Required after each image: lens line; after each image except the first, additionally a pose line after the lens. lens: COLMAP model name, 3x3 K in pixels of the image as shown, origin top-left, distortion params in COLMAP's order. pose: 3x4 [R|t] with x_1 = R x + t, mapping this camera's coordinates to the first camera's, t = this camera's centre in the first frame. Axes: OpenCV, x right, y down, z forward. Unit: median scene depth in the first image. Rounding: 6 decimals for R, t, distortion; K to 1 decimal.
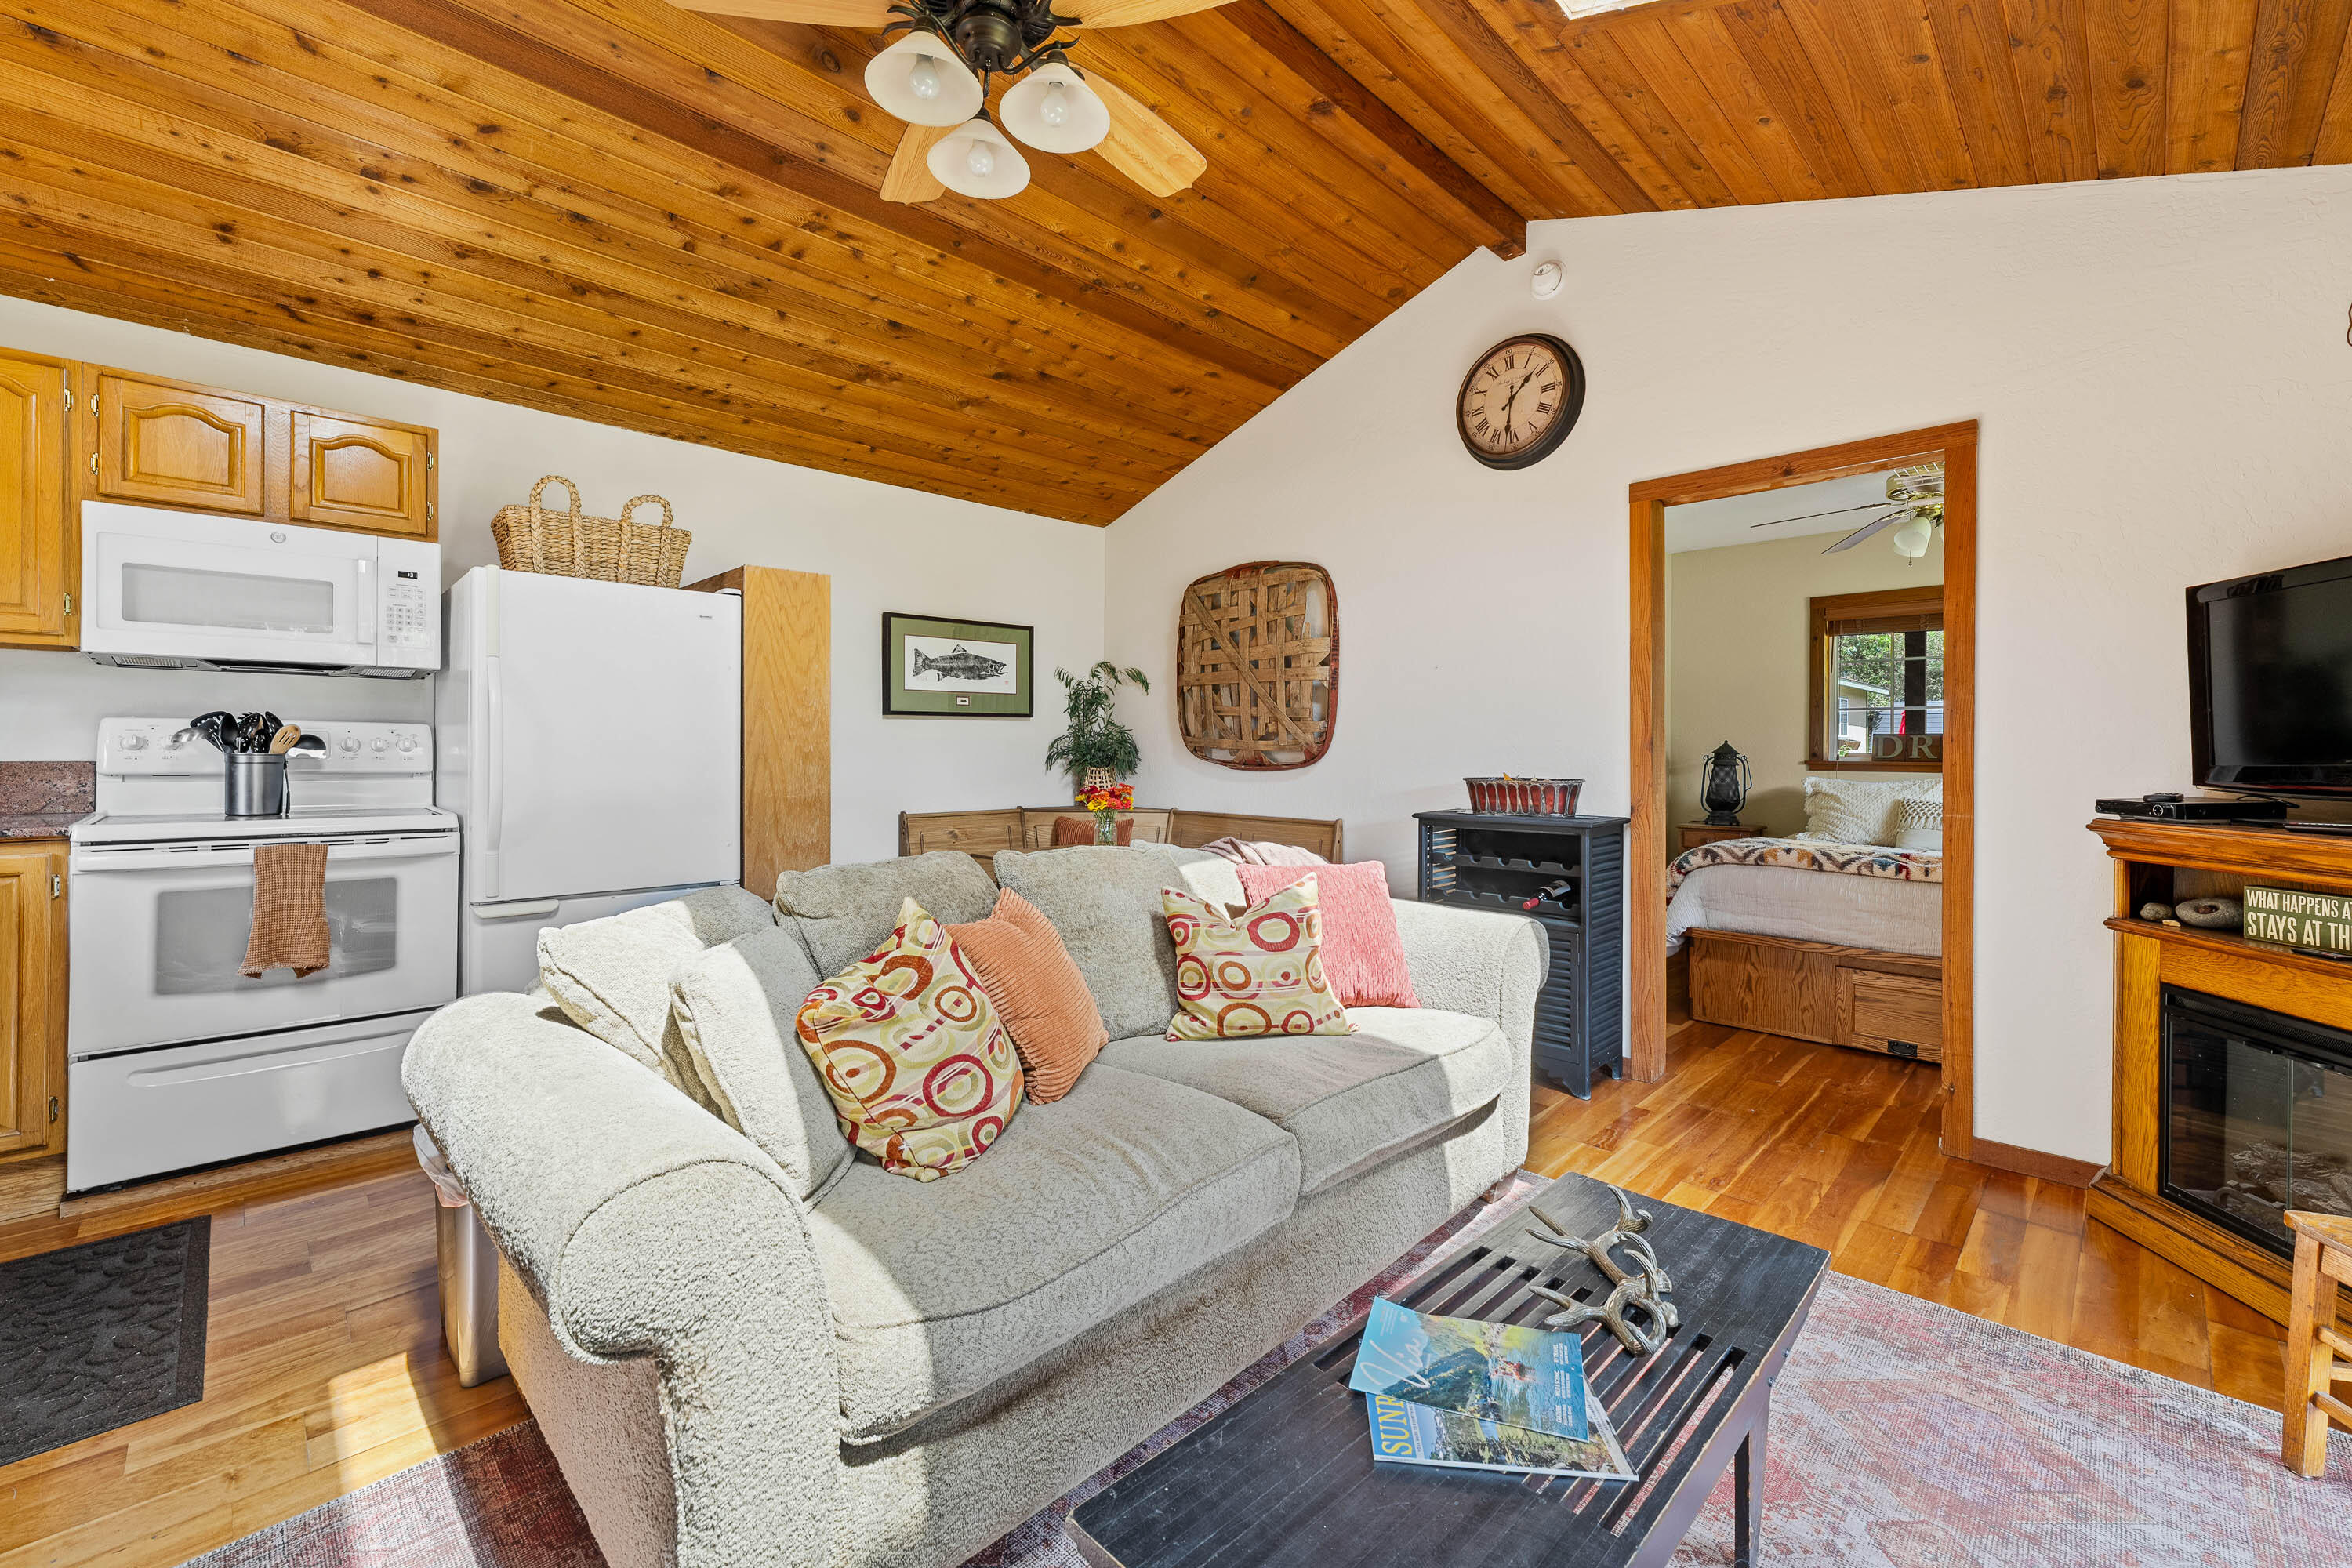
lens RADIAL K [[954.6, 0, 1175.3], [0, 954.6, 750.2], [0, 0, 1]] dist [-0.001745, -0.000288]
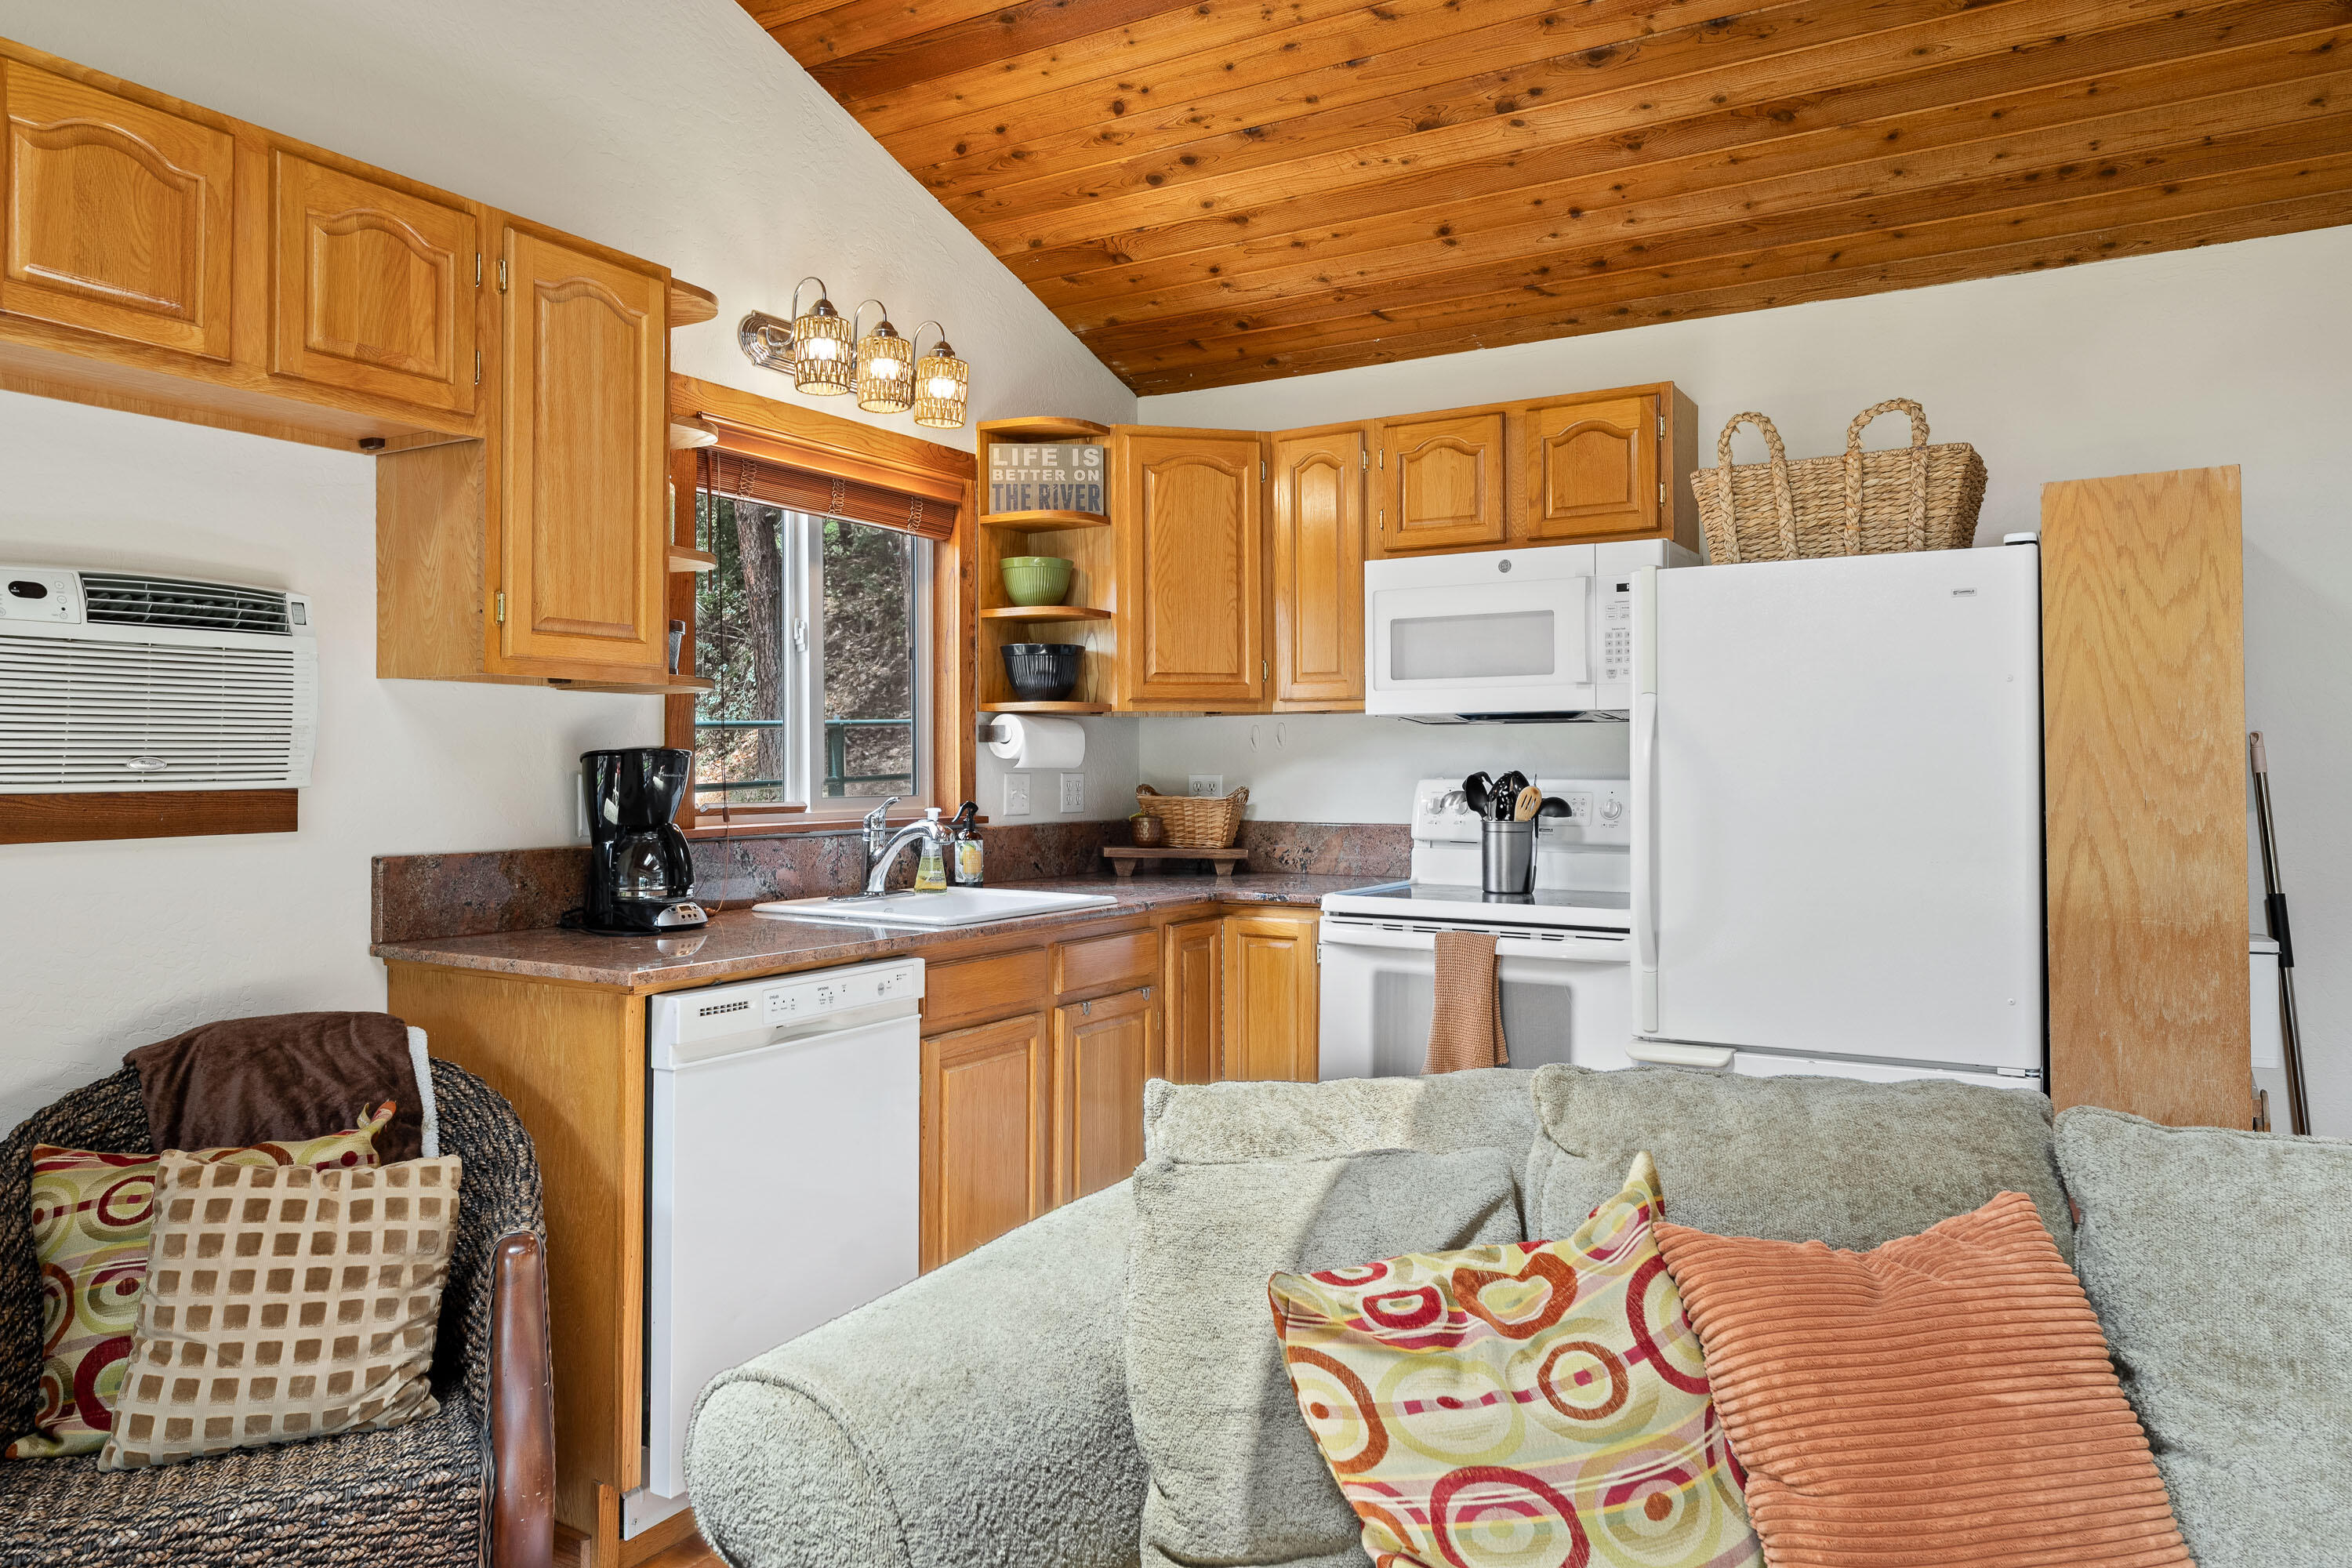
lens RADIAL K [[1580.9, 0, 1166.3], [0, 1580.9, 755.8], [0, 0, 1]] dist [0.001458, -0.001658]
pose [[0.247545, -0.013840, -0.968777, 0.285657], [0.003125, 0.999904, -0.013487, -0.030685], [0.968871, 0.000311, 0.247565, 0.301137]]
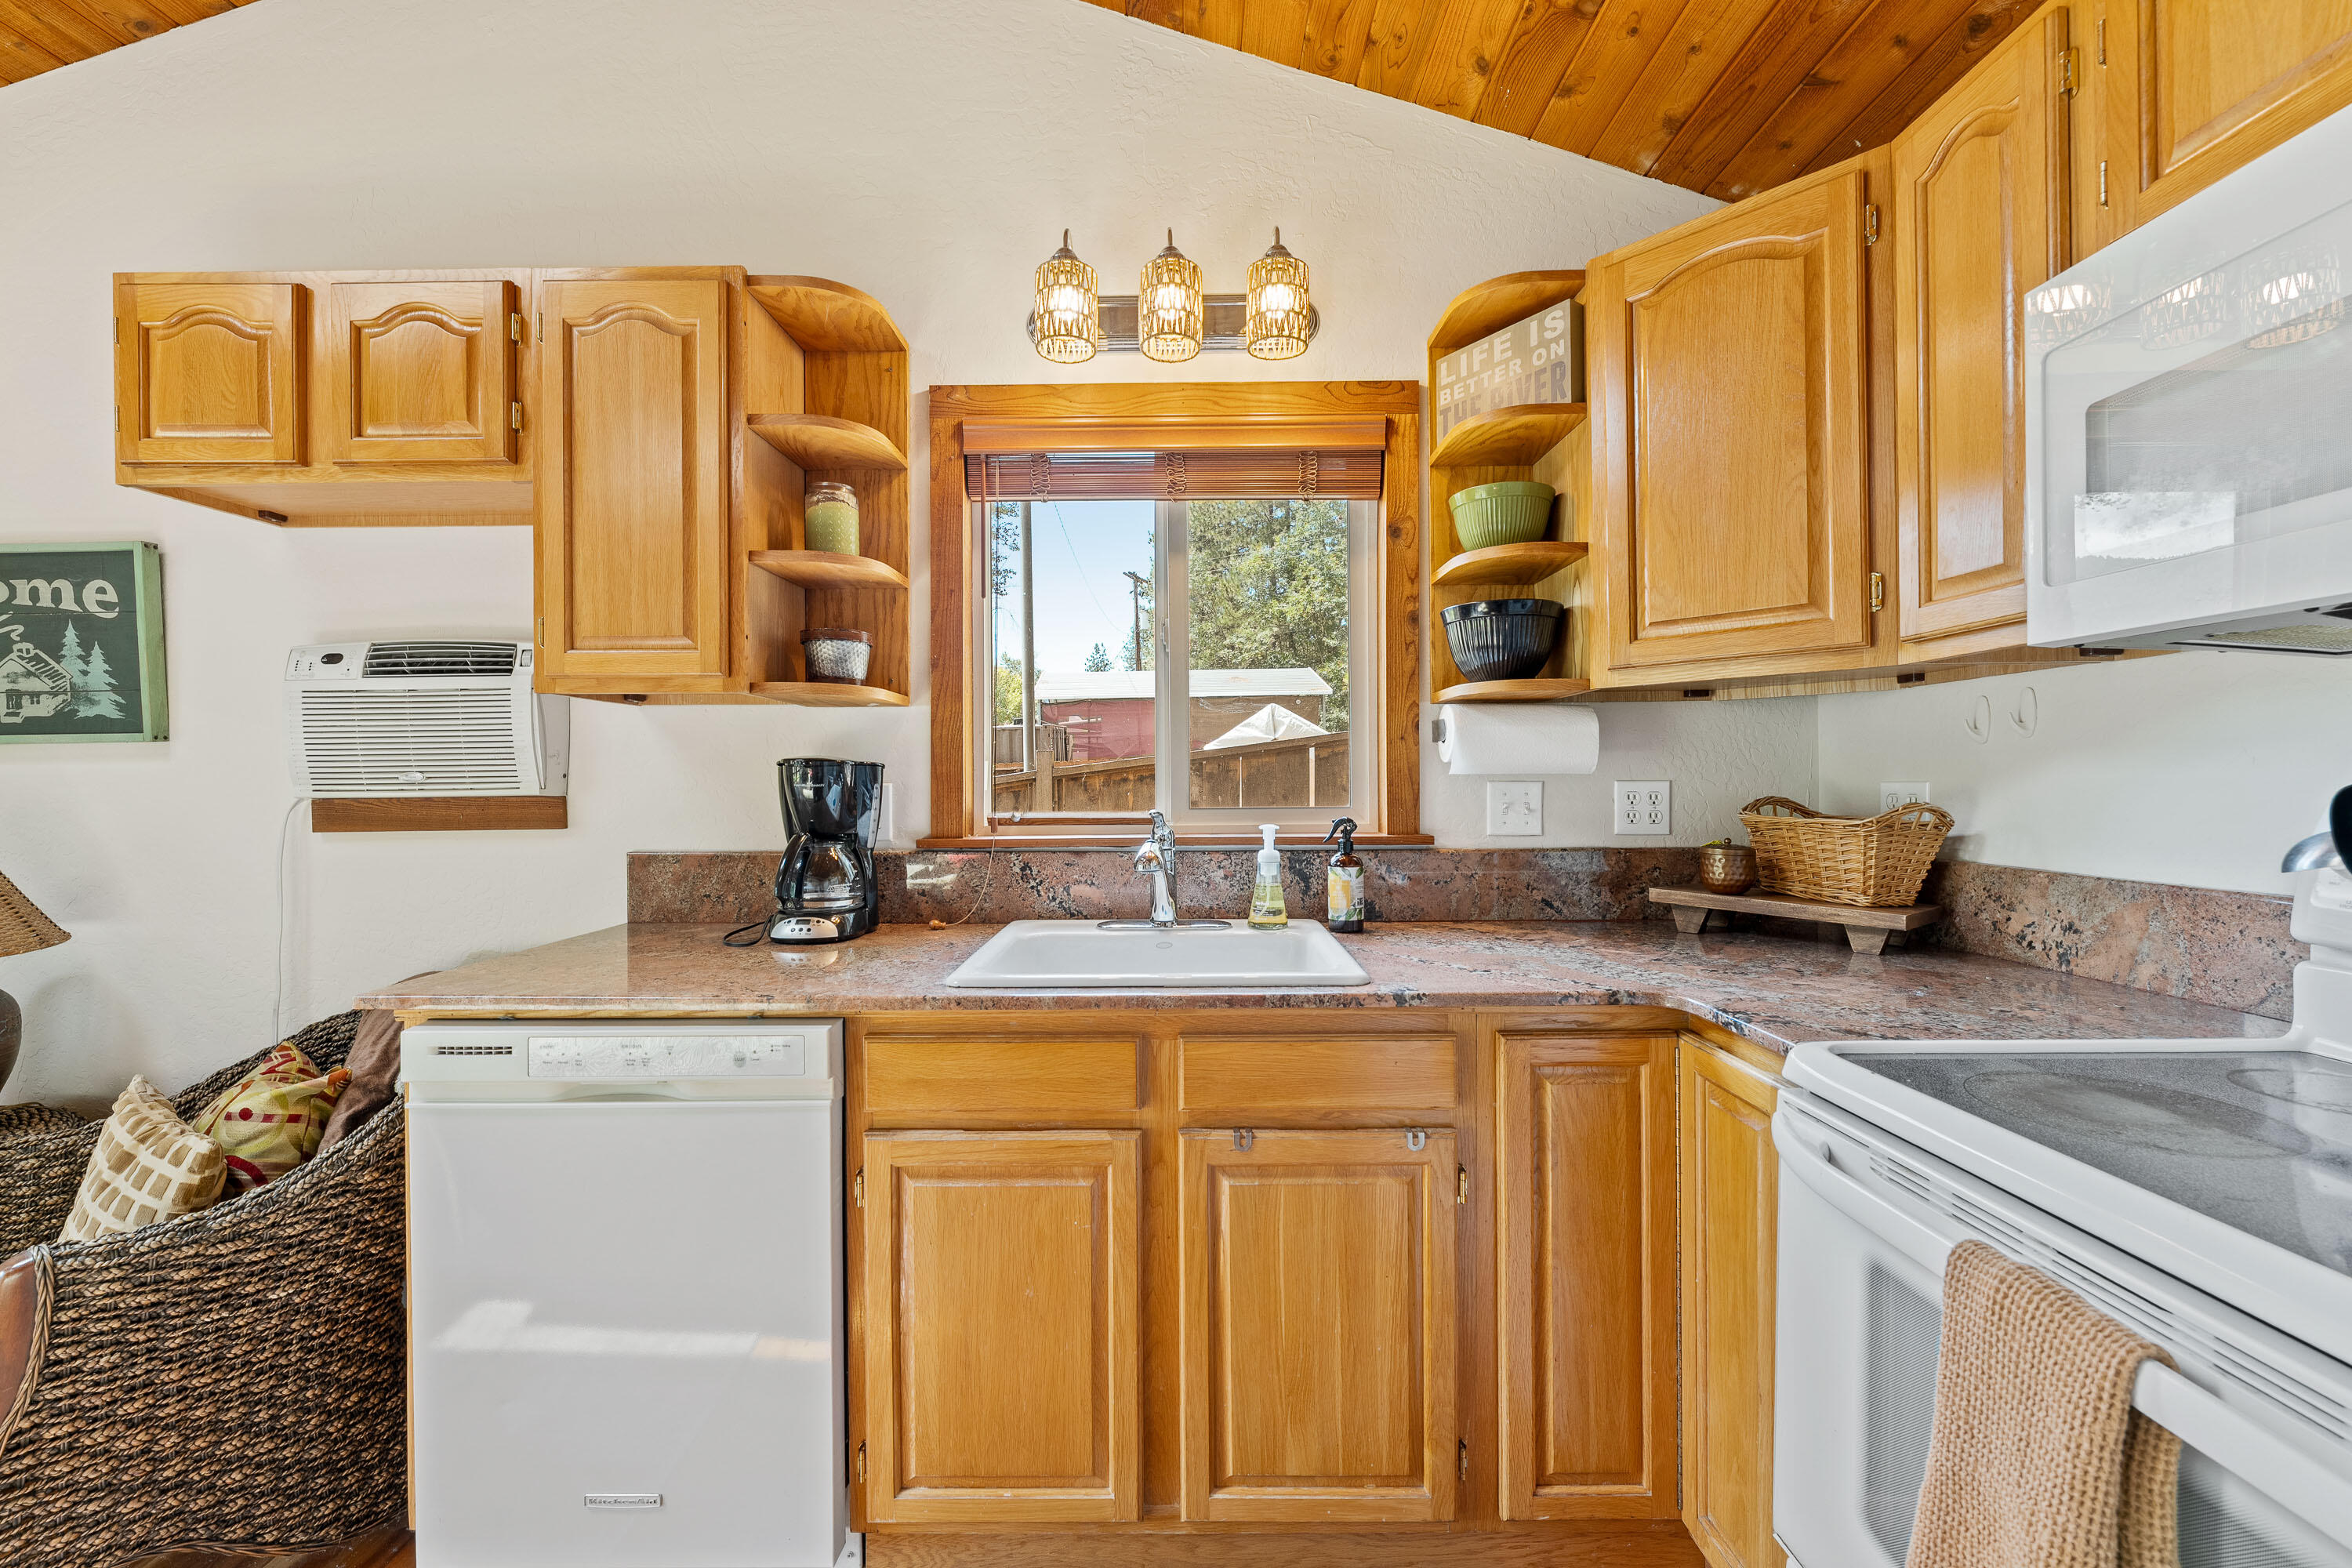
lens RADIAL K [[946.4, 0, 1176.0], [0, 946.4, 784.0], [0, 0, 1]] dist [-0.001840, -0.000075]
pose [[-0.709052, -0.001294, -0.705155, -0.435905], [0.001861, 0.999991, -0.003707, -0.030854], [0.705153, -0.003941, -0.709044, 0.779385]]
